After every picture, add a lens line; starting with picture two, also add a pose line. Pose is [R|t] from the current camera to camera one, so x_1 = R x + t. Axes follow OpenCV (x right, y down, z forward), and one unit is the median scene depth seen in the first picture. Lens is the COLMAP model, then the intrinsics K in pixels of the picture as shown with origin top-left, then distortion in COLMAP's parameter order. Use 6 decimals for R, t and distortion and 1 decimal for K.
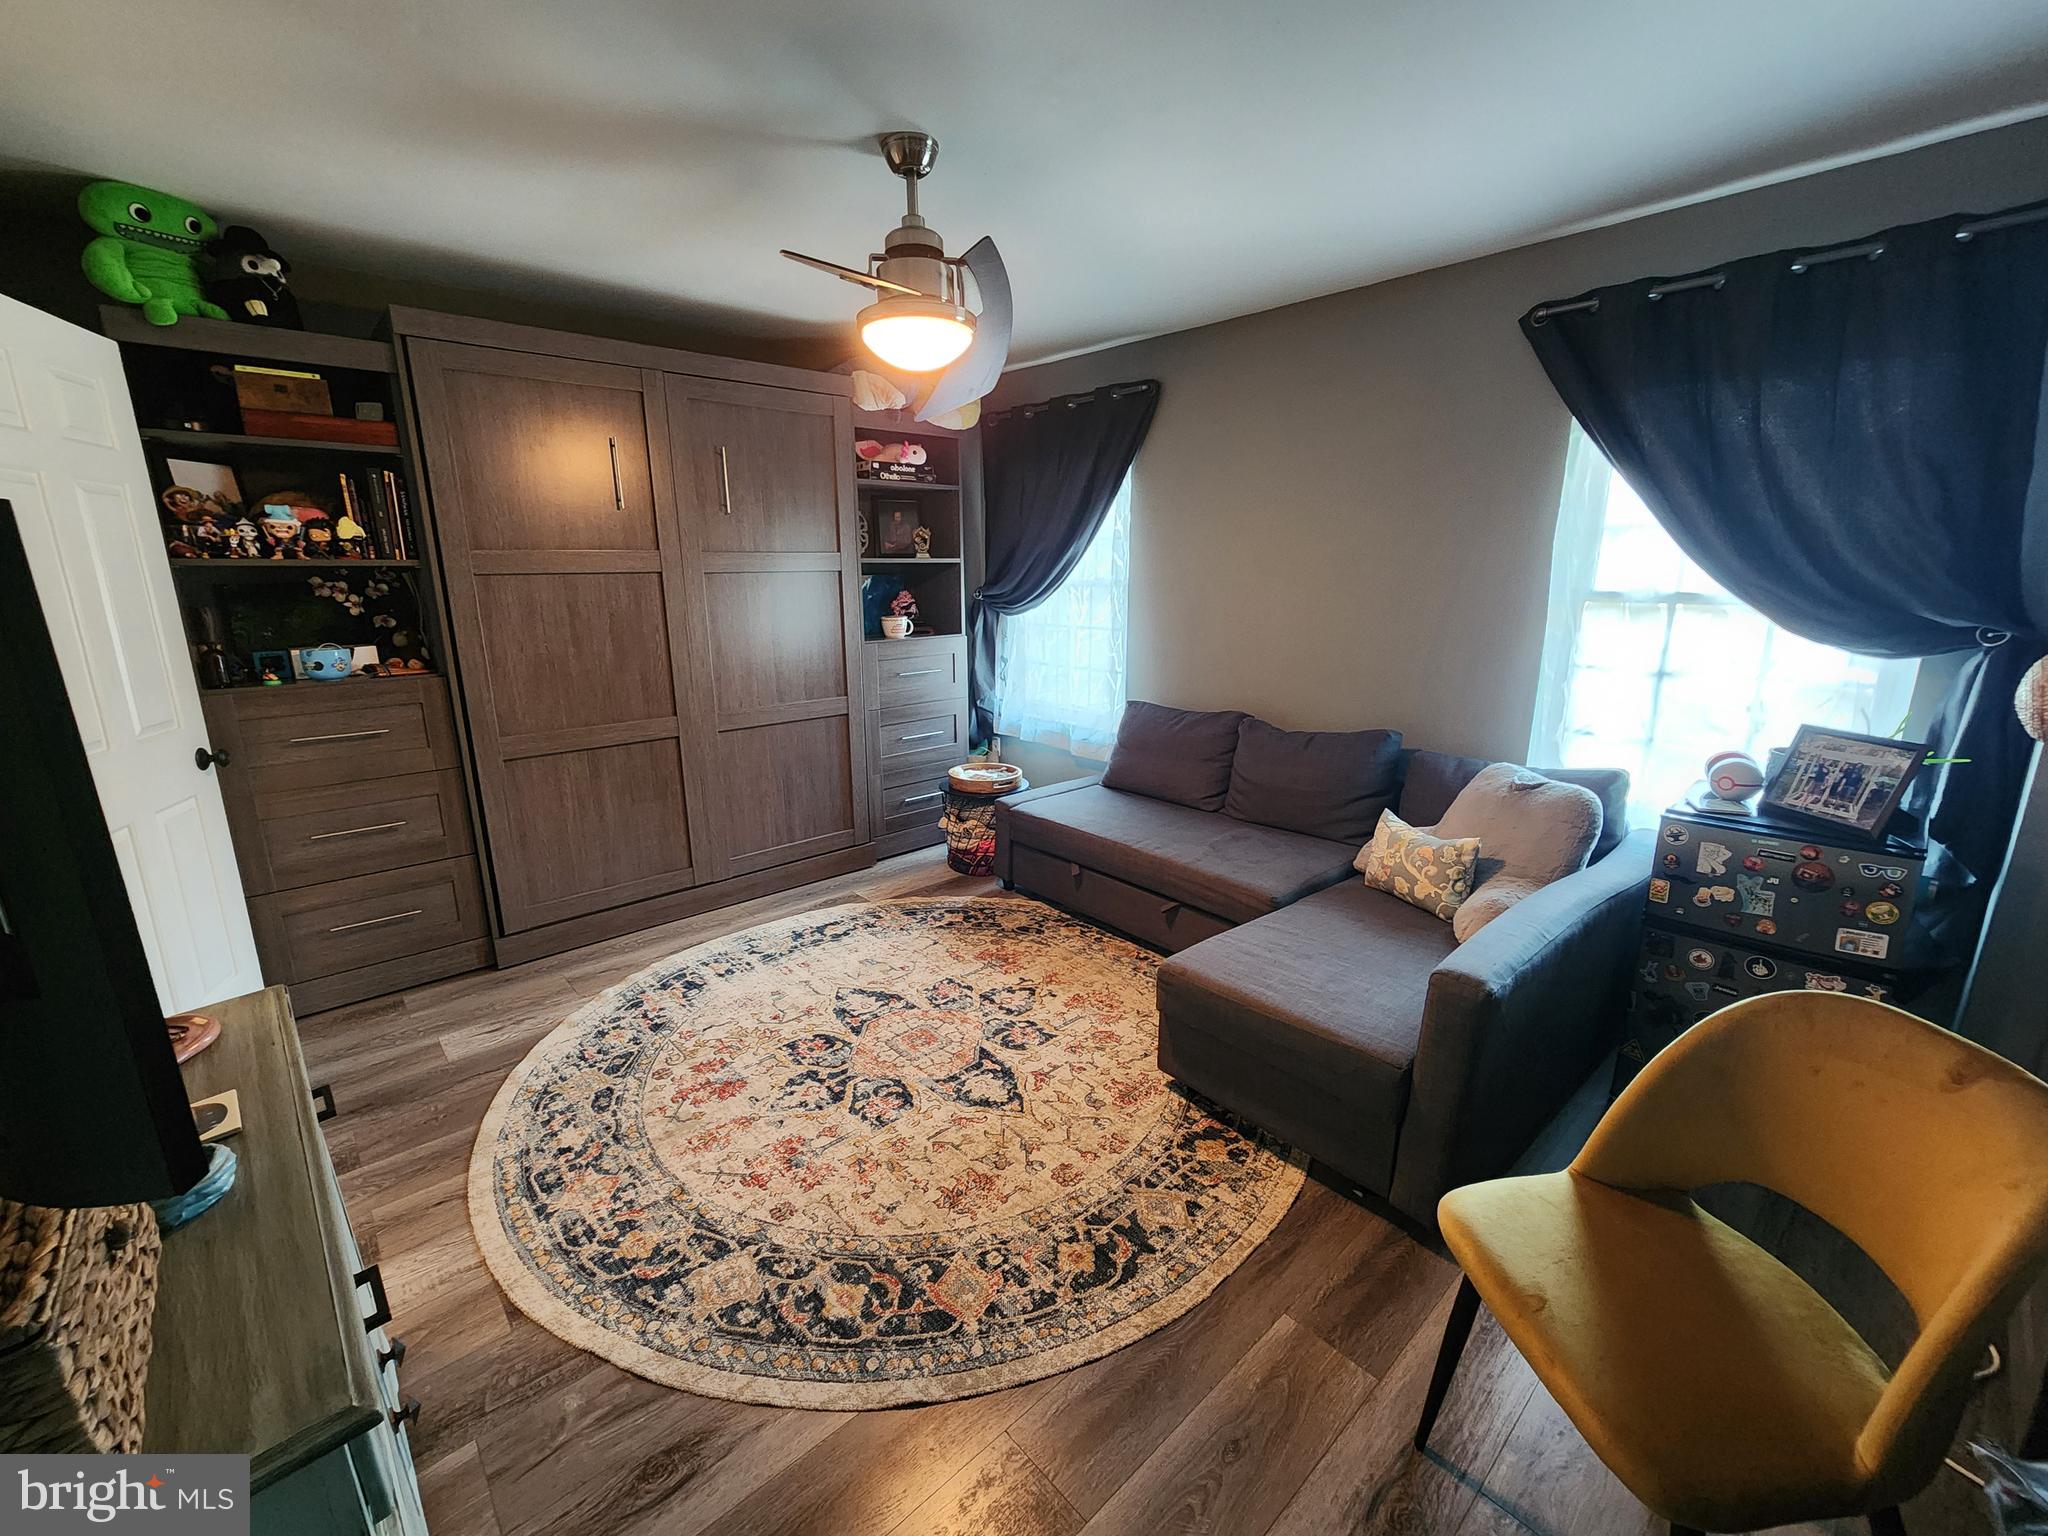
lens RADIAL K [[840.7, 0, 1010.5], [0, 840.7, 772.2], [0, 0, 1]] dist [-0.008138, 0.002857]
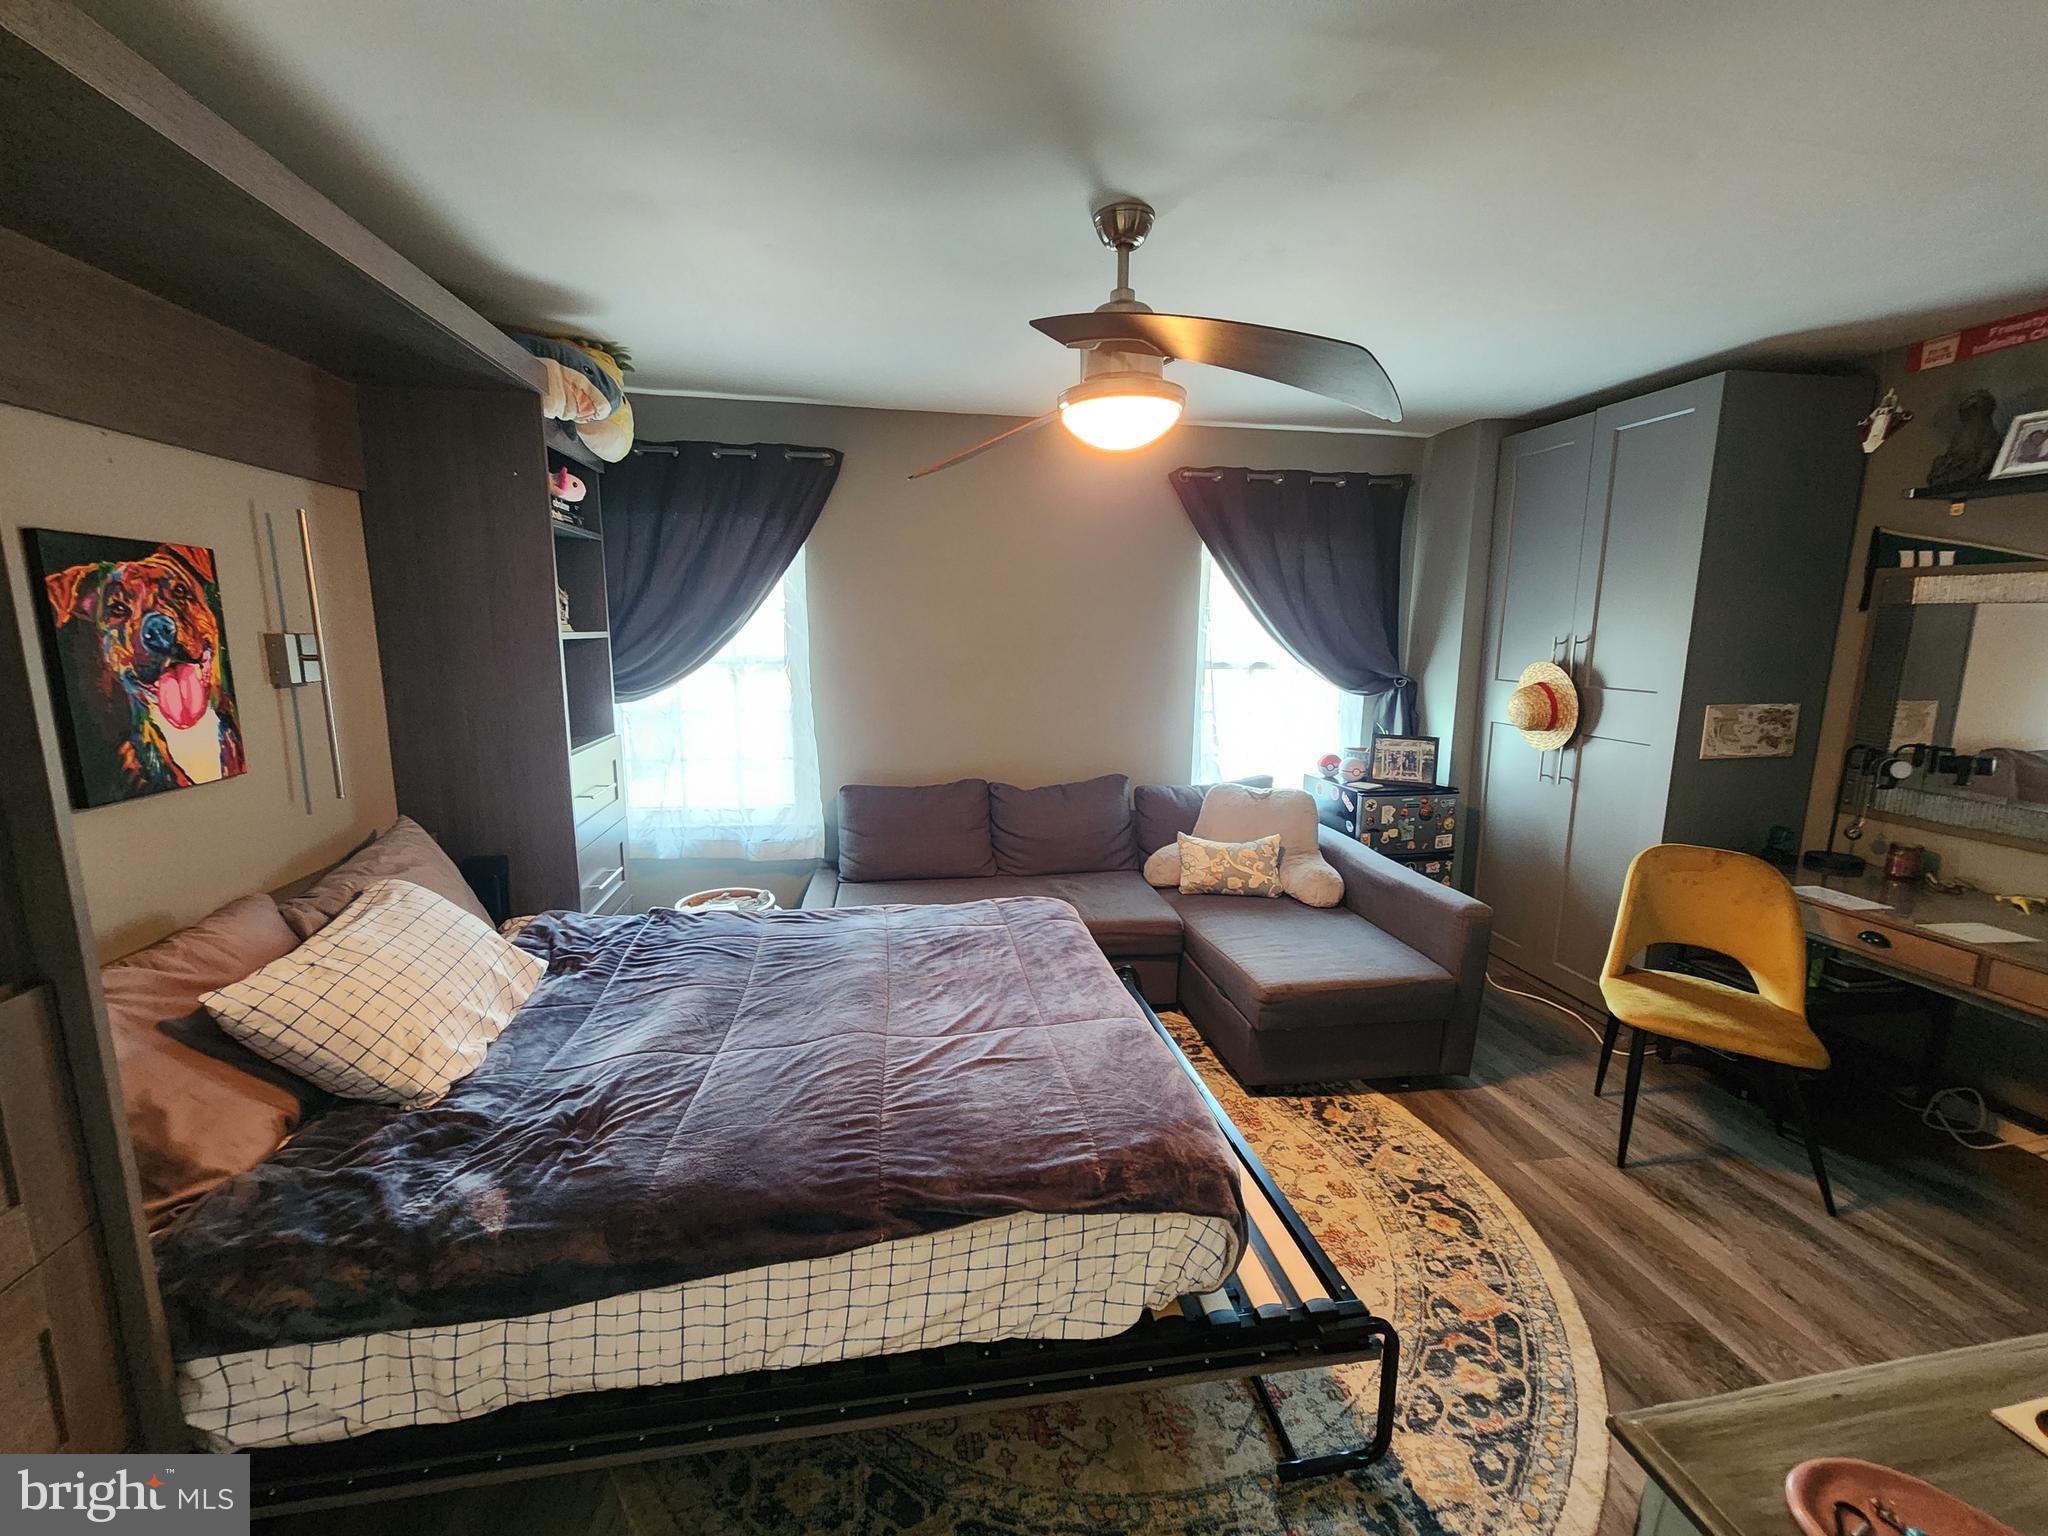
lens RADIAL K [[840.7, 0, 1013.8], [0, 840.7, 772.9], [0, 0, 1]] dist [-0.008138, 0.002857]
pose [[0.540049, -0.133482, 0.830981, -1.048382], [0.189145, 0.981336, 0.034710, -0.194010], [-0.820104, 0.138431, 0.555217, 0.669834]]
